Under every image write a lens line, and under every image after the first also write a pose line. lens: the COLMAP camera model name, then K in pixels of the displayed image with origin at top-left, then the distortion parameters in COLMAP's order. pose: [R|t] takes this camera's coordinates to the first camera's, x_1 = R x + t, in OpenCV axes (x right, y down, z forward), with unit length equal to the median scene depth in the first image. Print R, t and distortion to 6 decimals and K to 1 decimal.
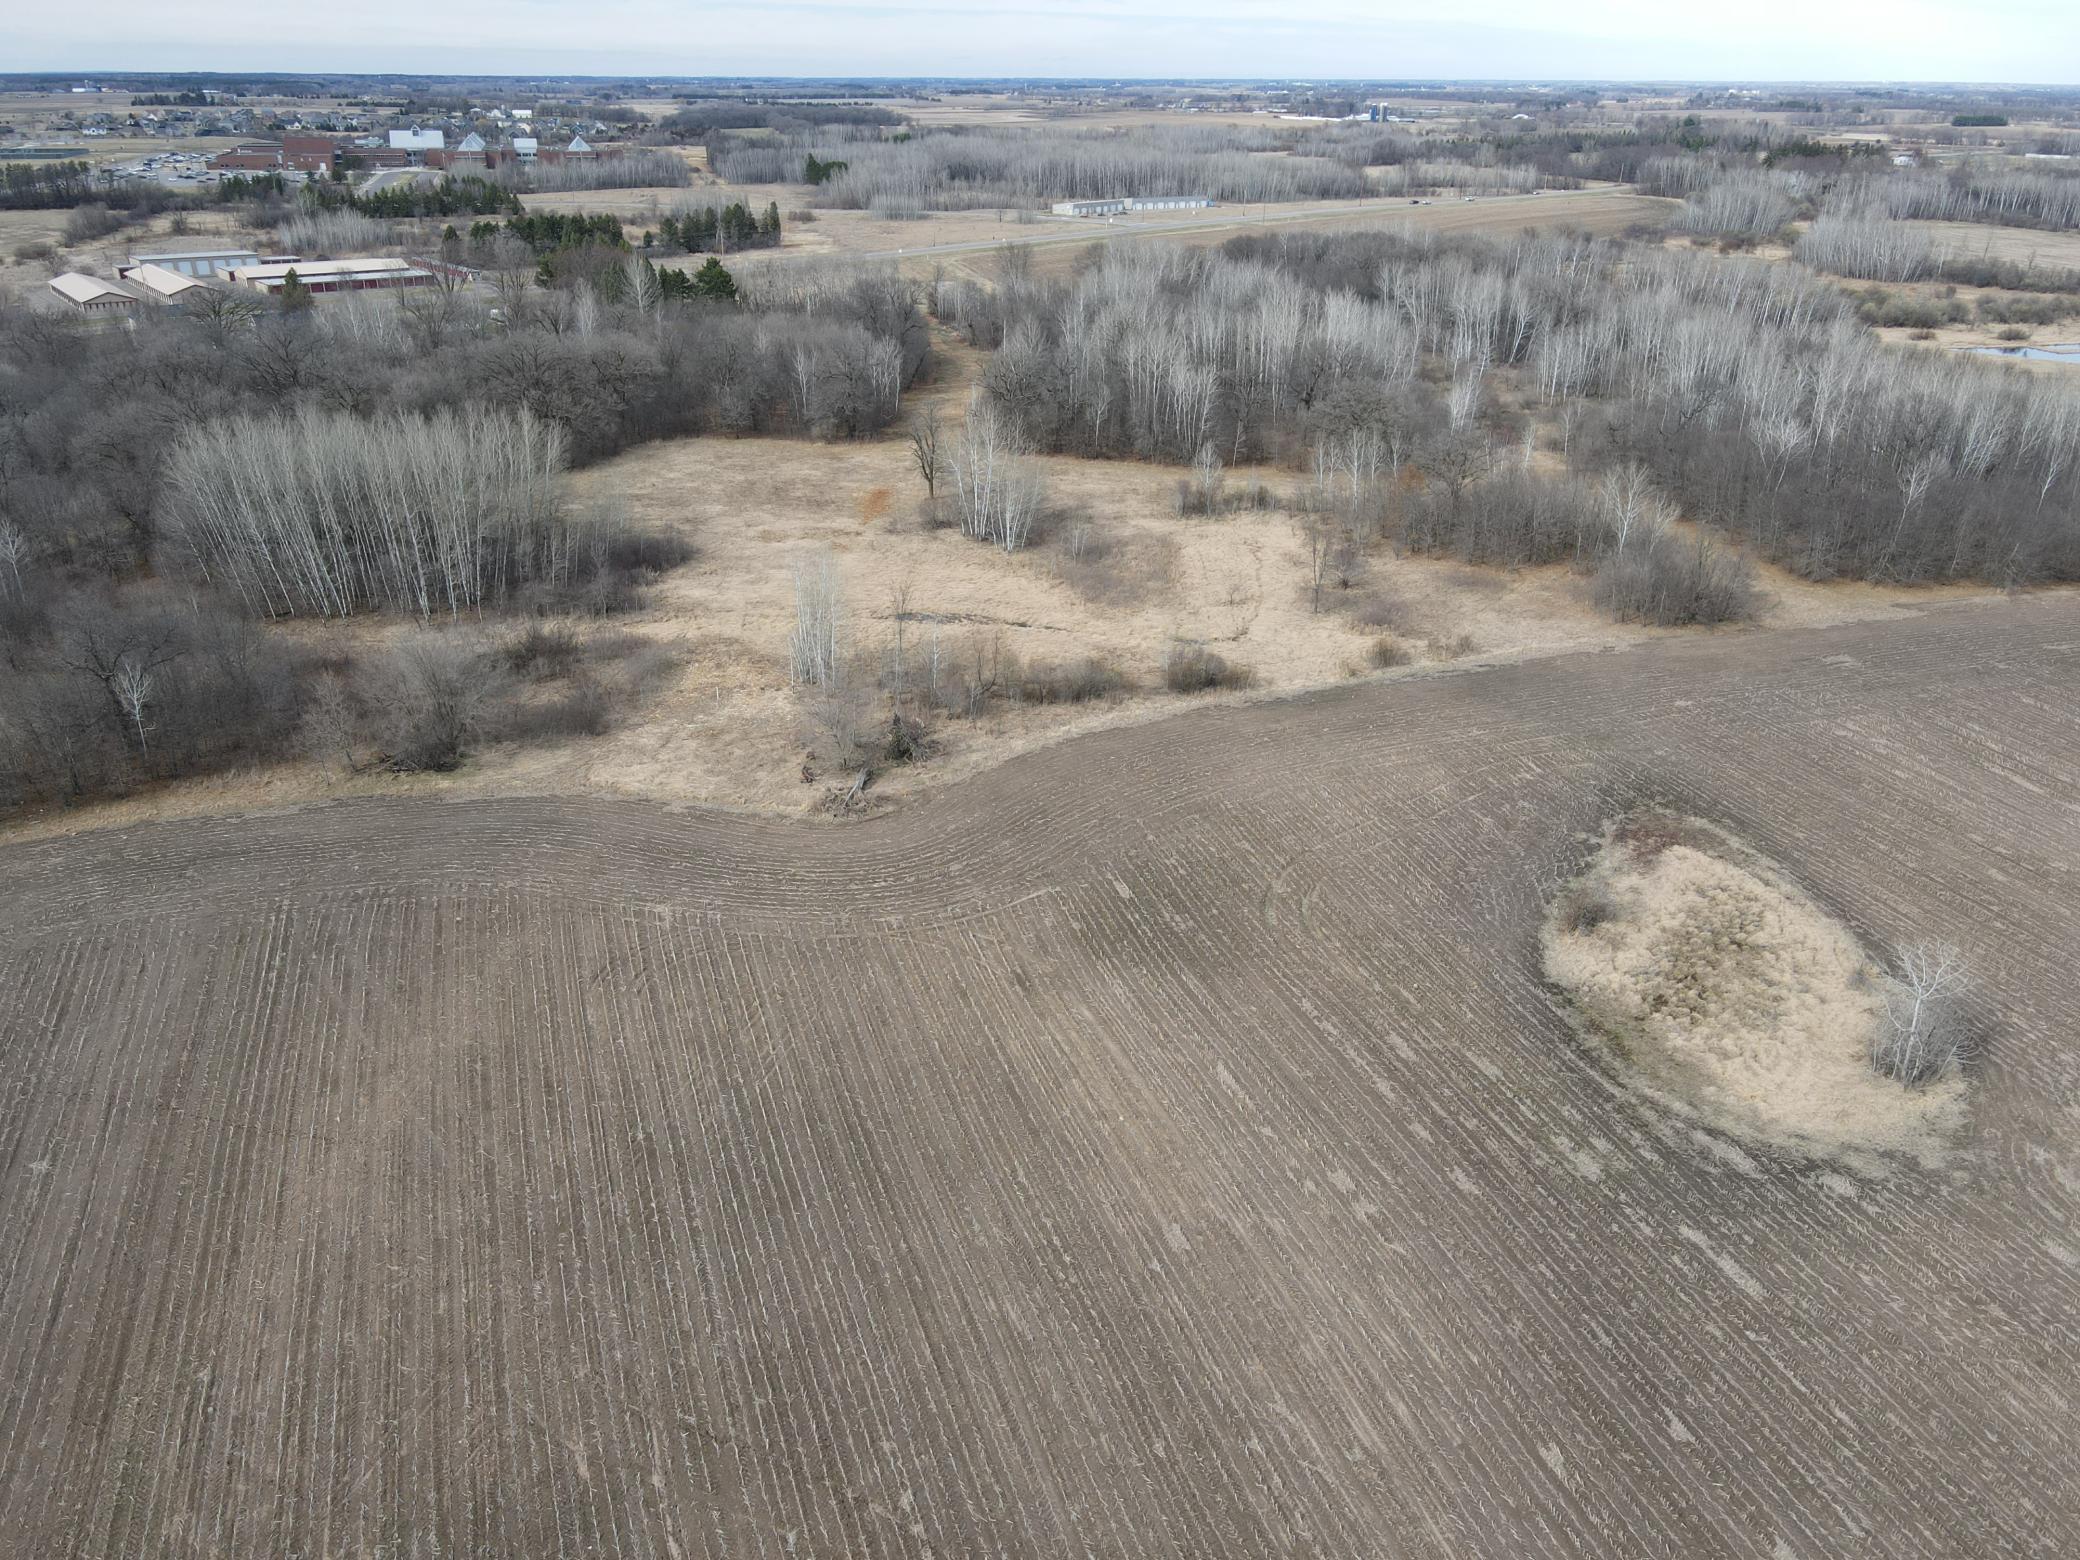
lens RADIAL K [[1532.4, 0, 1054.2], [0, 1532.4, 772.8], [0, 0, 1]] dist [0.023888, -0.013871]
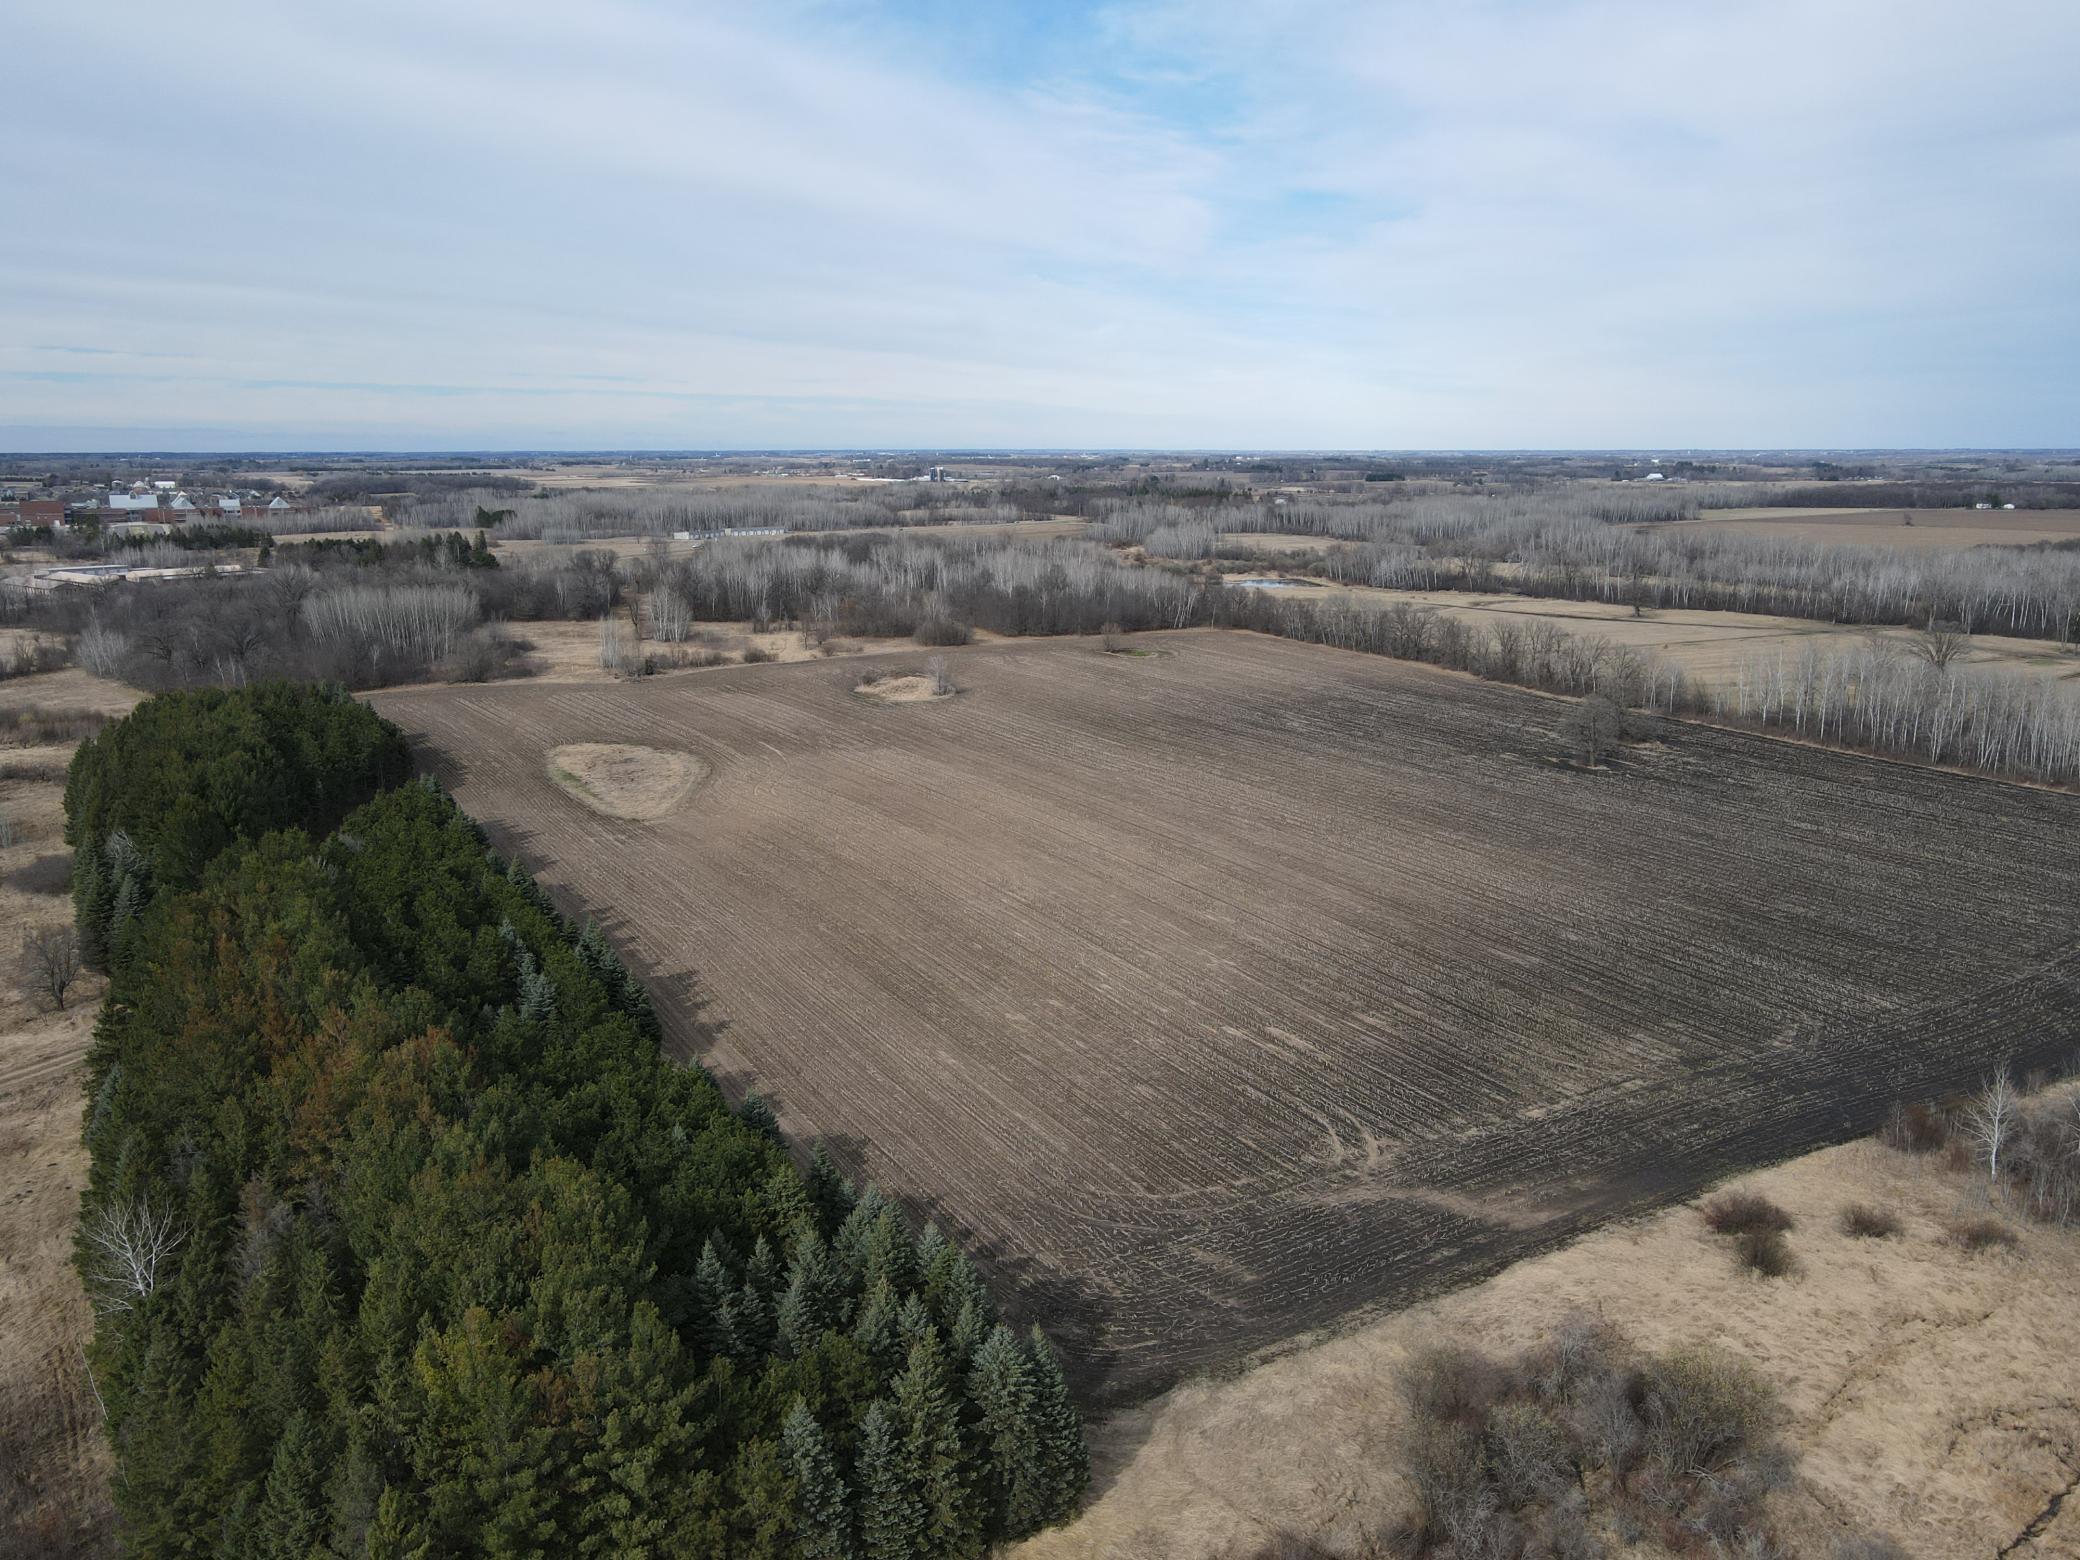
lens RADIAL K [[1531.7, 0, 1033.1], [0, 1531.7, 783.4], [0, 0, 1]] dist [0.005240, 0.014853]
pose [[0.972190, -0.057465, 0.227032, -0.005599], [0.103322, 0.975226, -0.195598, 0.071915], [-0.210168, 0.213616, 0.954043, -0.159955]]
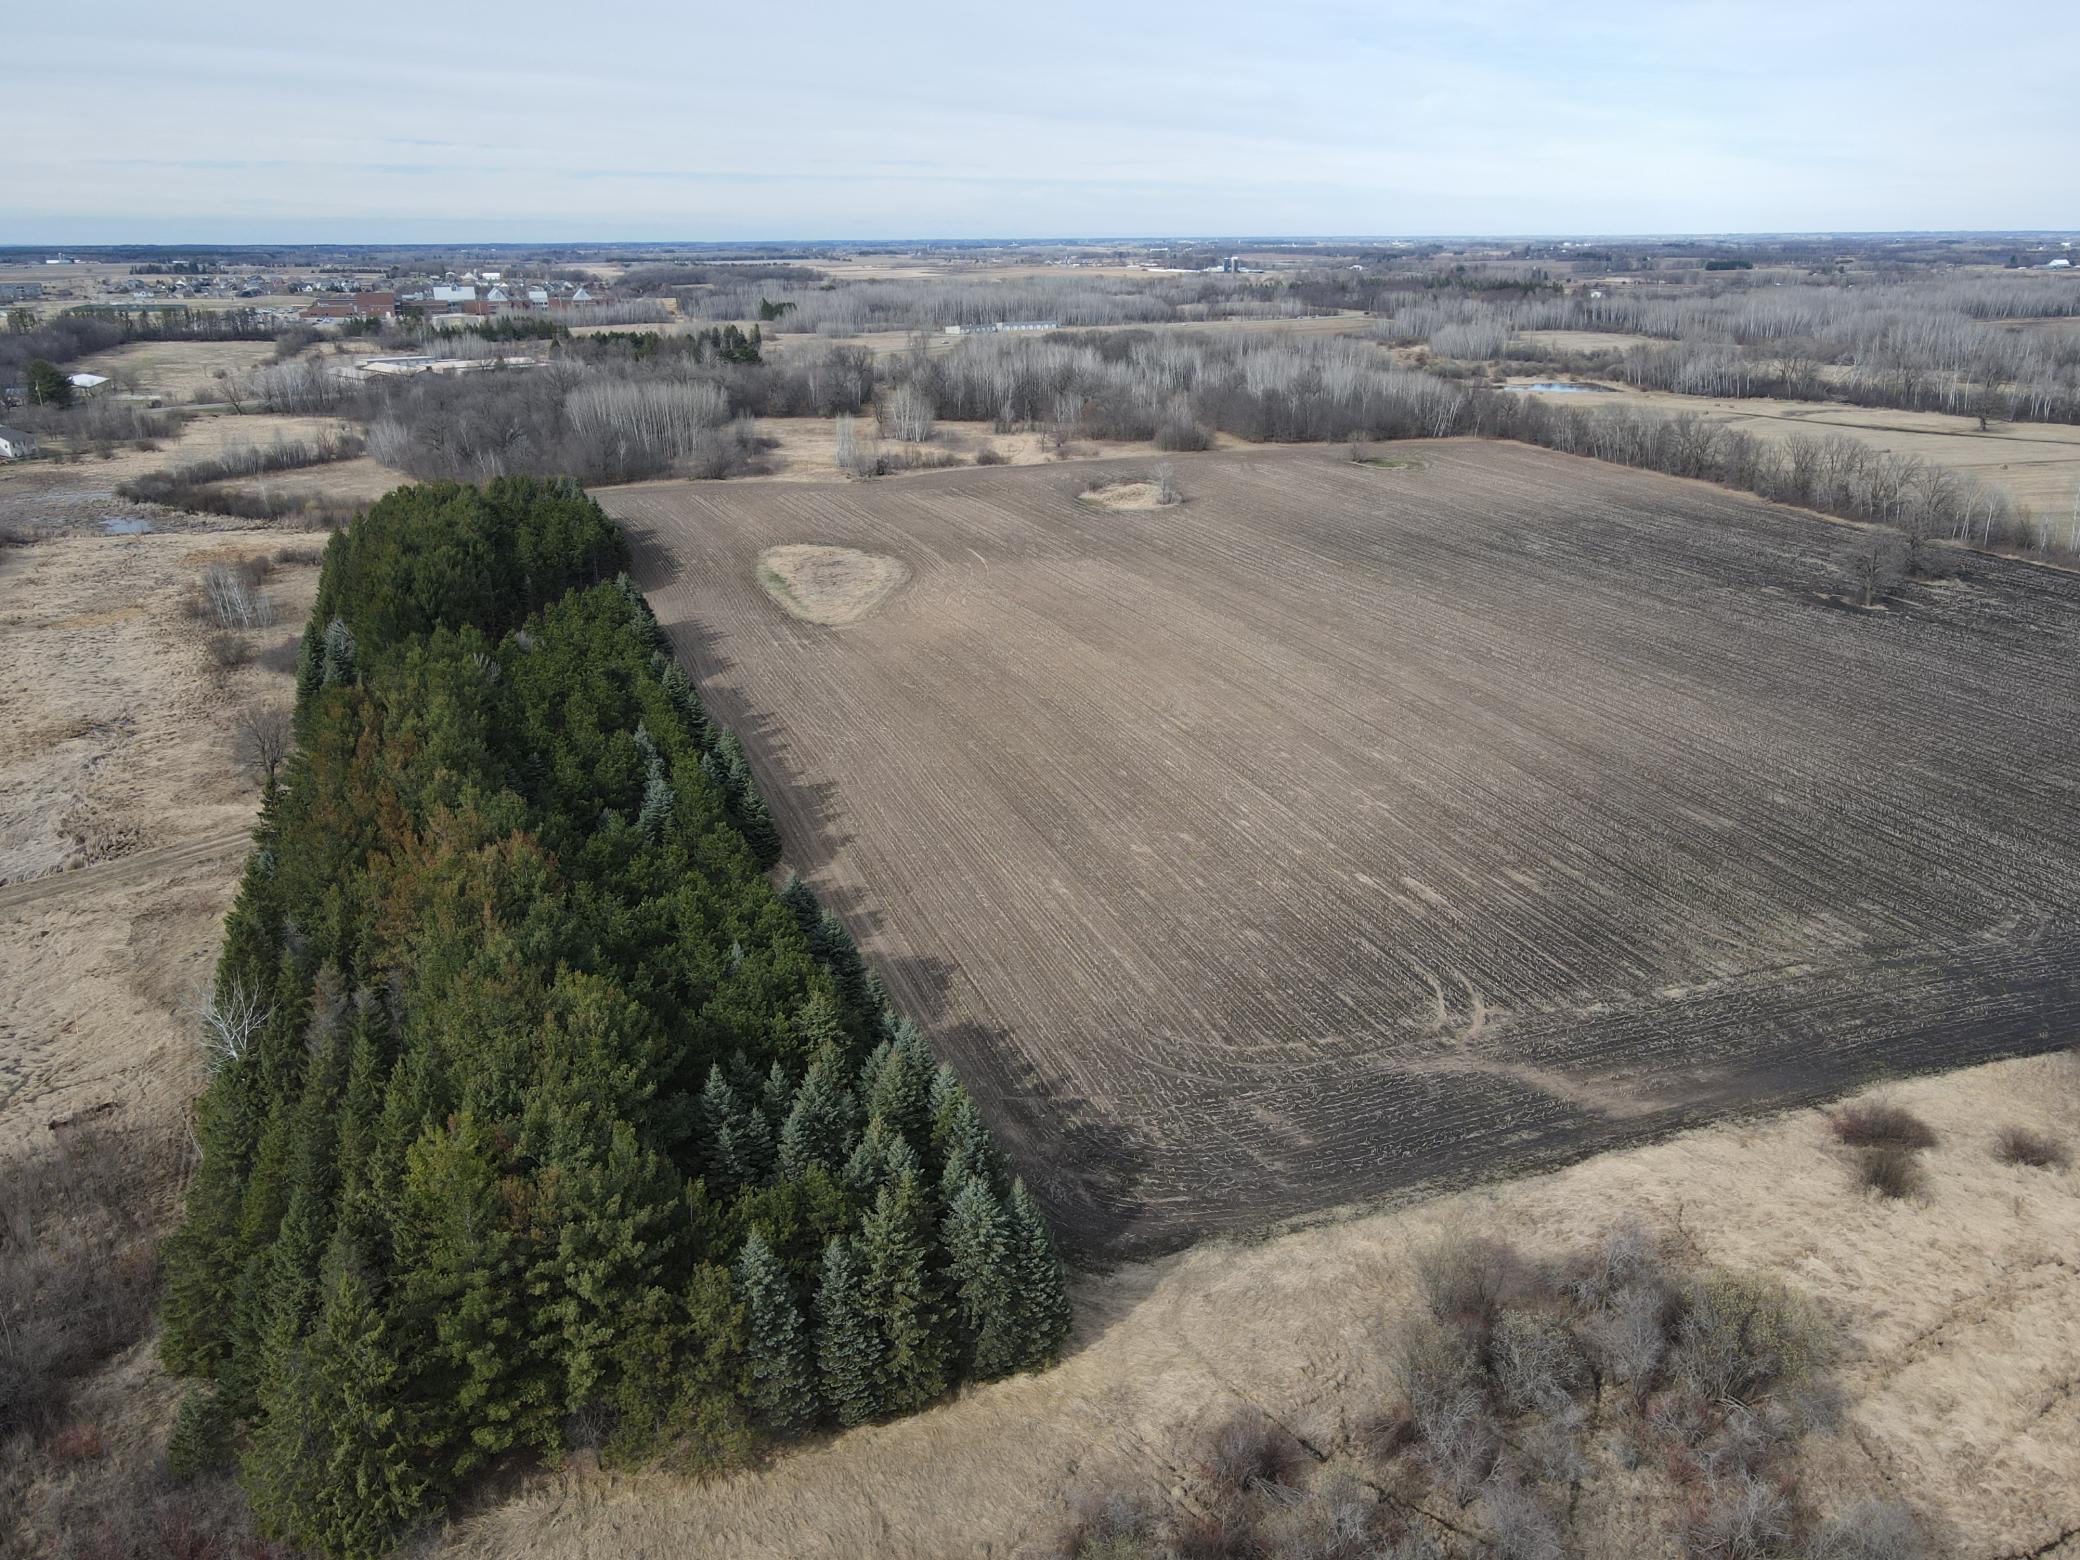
lens RADIAL K [[1531.7, 0, 1034.8], [0, 1531.7, 778.3], [0, 0, 1]] dist [0.005240, 0.014853]
pose [[0.998761, -0.027536, 0.041453, 0.004774], [0.030970, 0.995933, -0.084603, 0.070609], [-0.038955, 0.085782, 0.995552, -0.158543]]
